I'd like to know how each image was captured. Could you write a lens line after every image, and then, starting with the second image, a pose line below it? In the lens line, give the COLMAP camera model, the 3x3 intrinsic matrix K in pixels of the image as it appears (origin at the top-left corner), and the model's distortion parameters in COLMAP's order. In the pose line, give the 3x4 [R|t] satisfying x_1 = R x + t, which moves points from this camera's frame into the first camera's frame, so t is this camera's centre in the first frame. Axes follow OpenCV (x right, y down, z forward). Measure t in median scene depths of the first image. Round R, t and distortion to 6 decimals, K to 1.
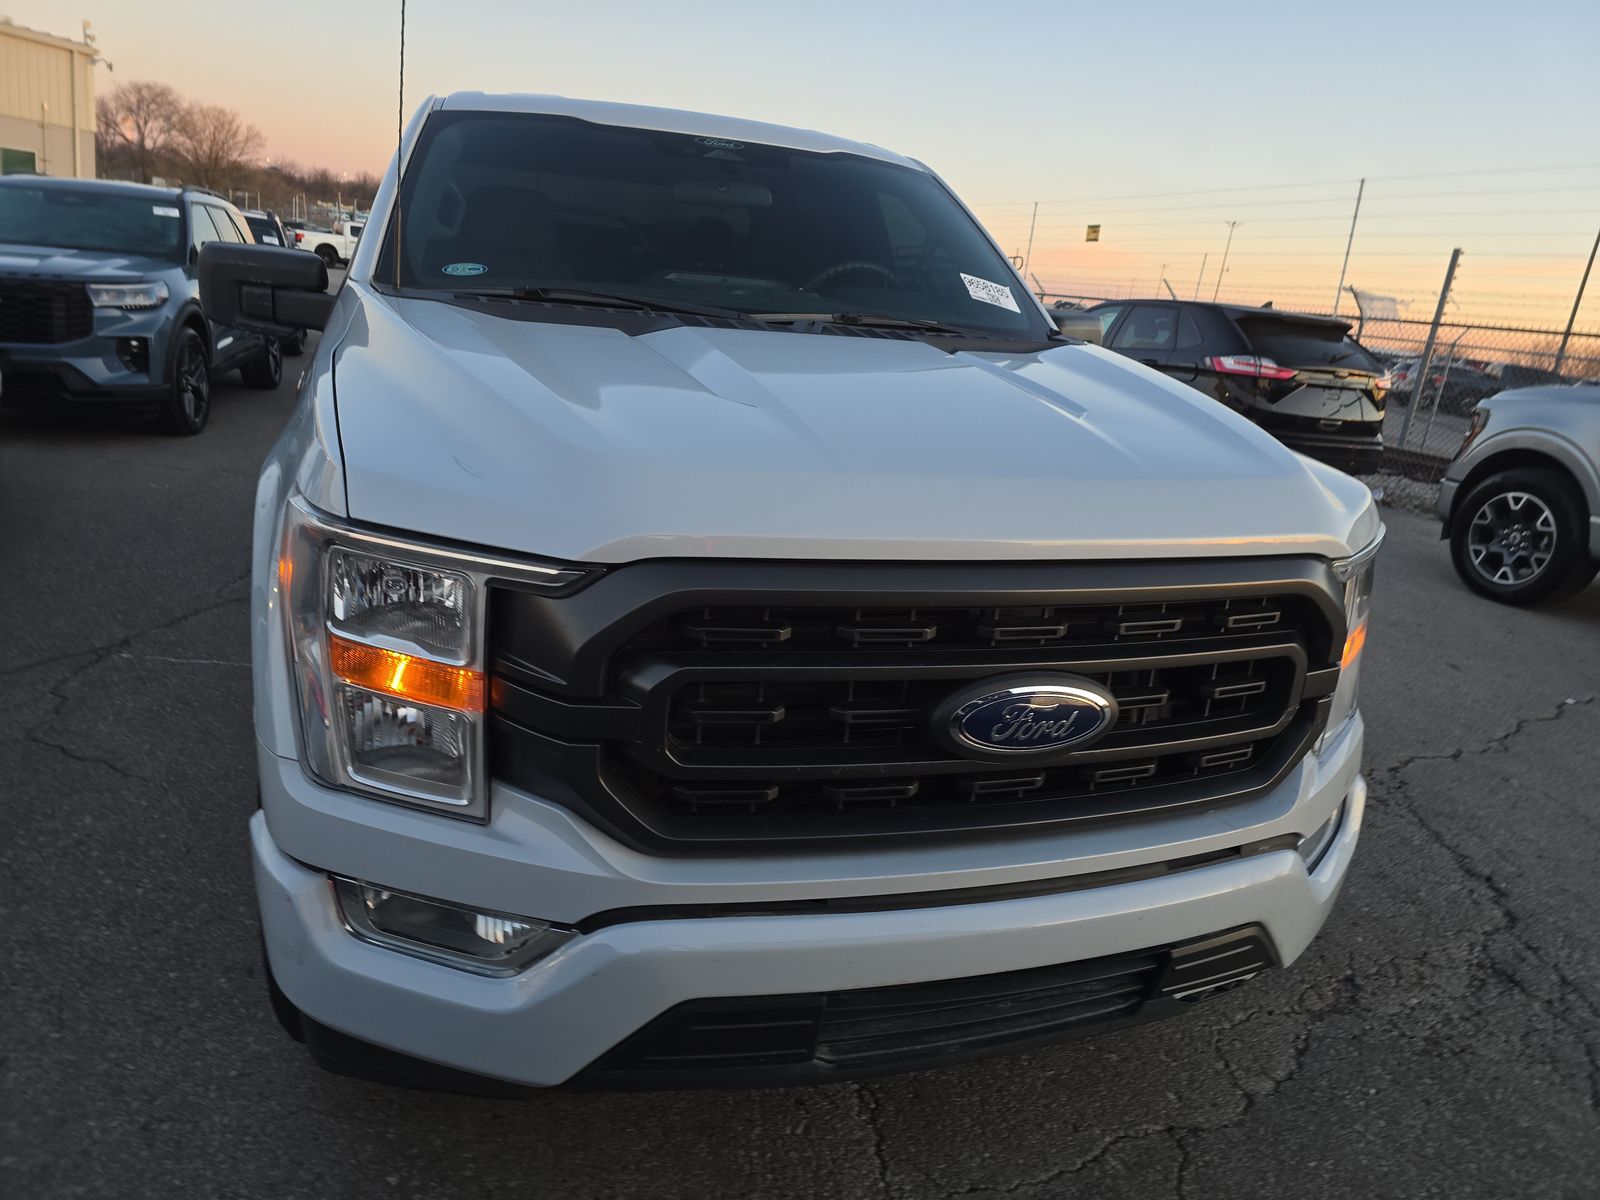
lens RADIAL K [[1097.8, 0, 800.7], [0, 1097.8, 599.7], [0, 0, 1]] dist [0.059757, -0.060614]
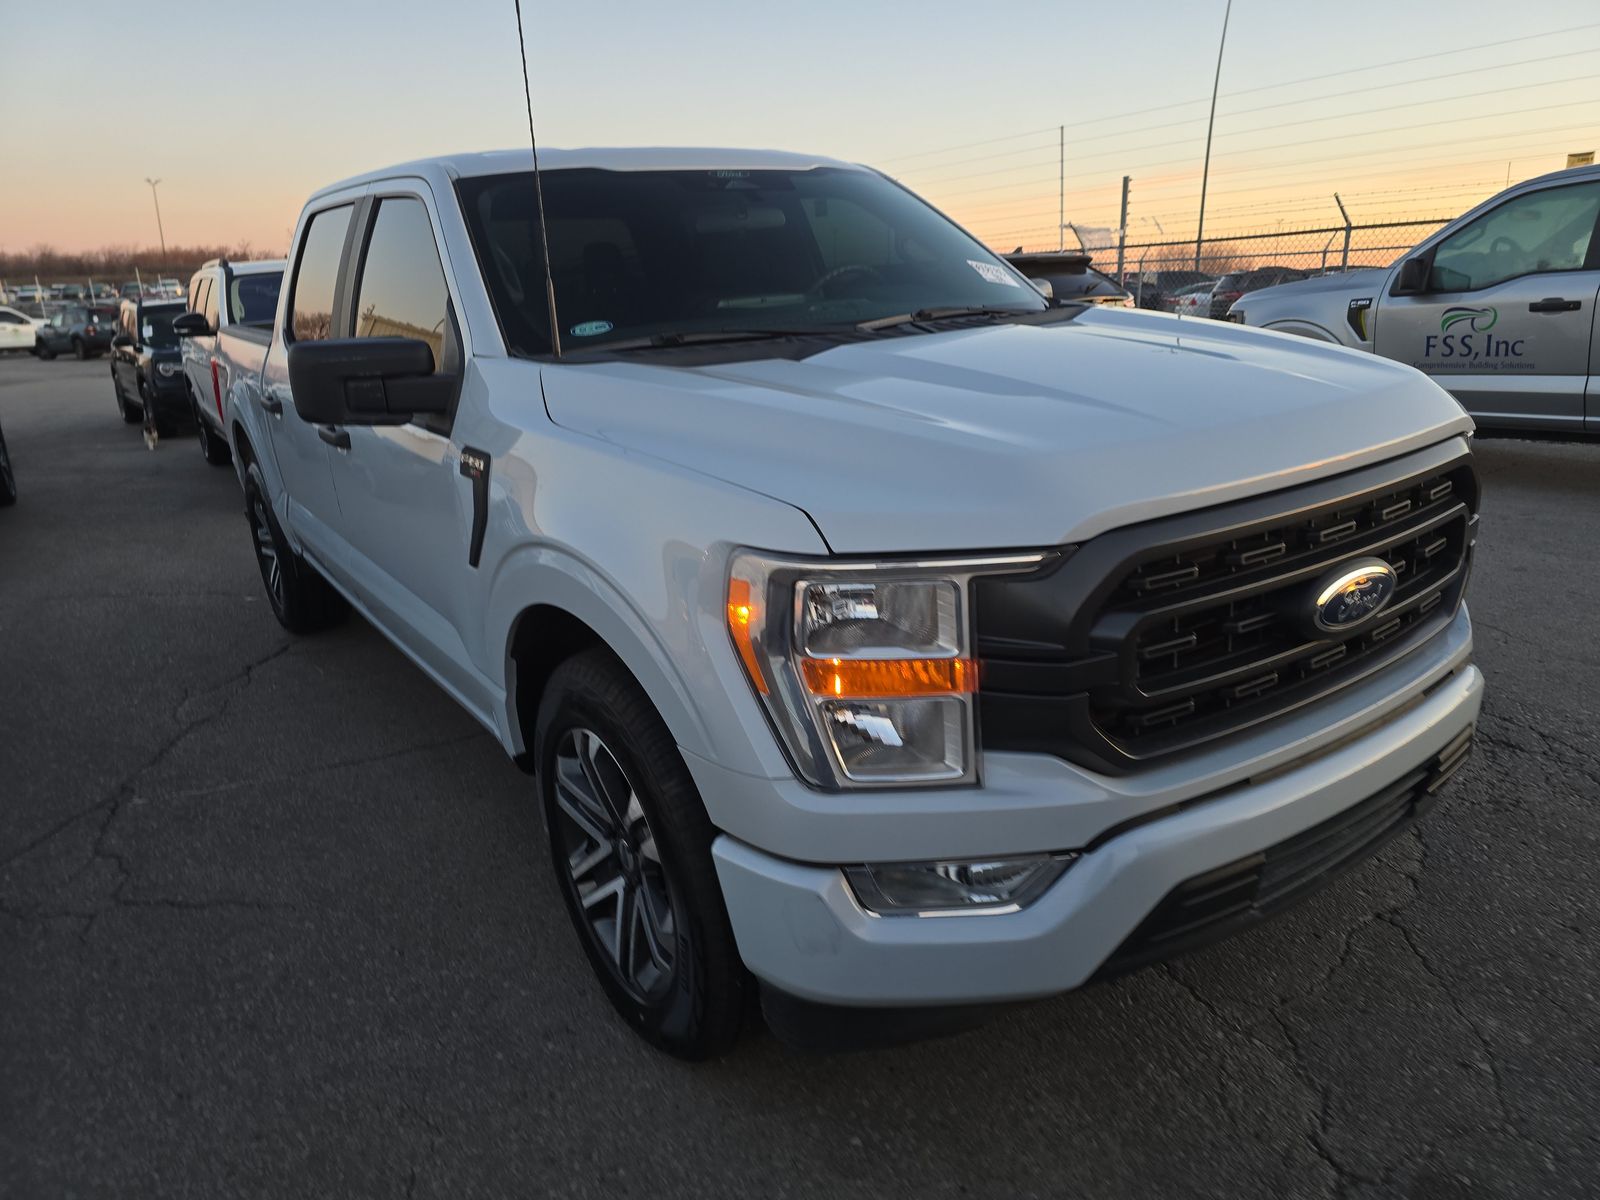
lens RADIAL K [[1097.8, 0, 799.2], [0, 1097.8, 600.7], [0, 0, 1]] dist [0.059757, -0.060614]
pose [[0.948598, -0.219166, 0.228317, -0.295907], [0.216947, 0.975552, 0.035093, -0.030098], [-0.230427, 0.016244, 0.972954, -0.037850]]
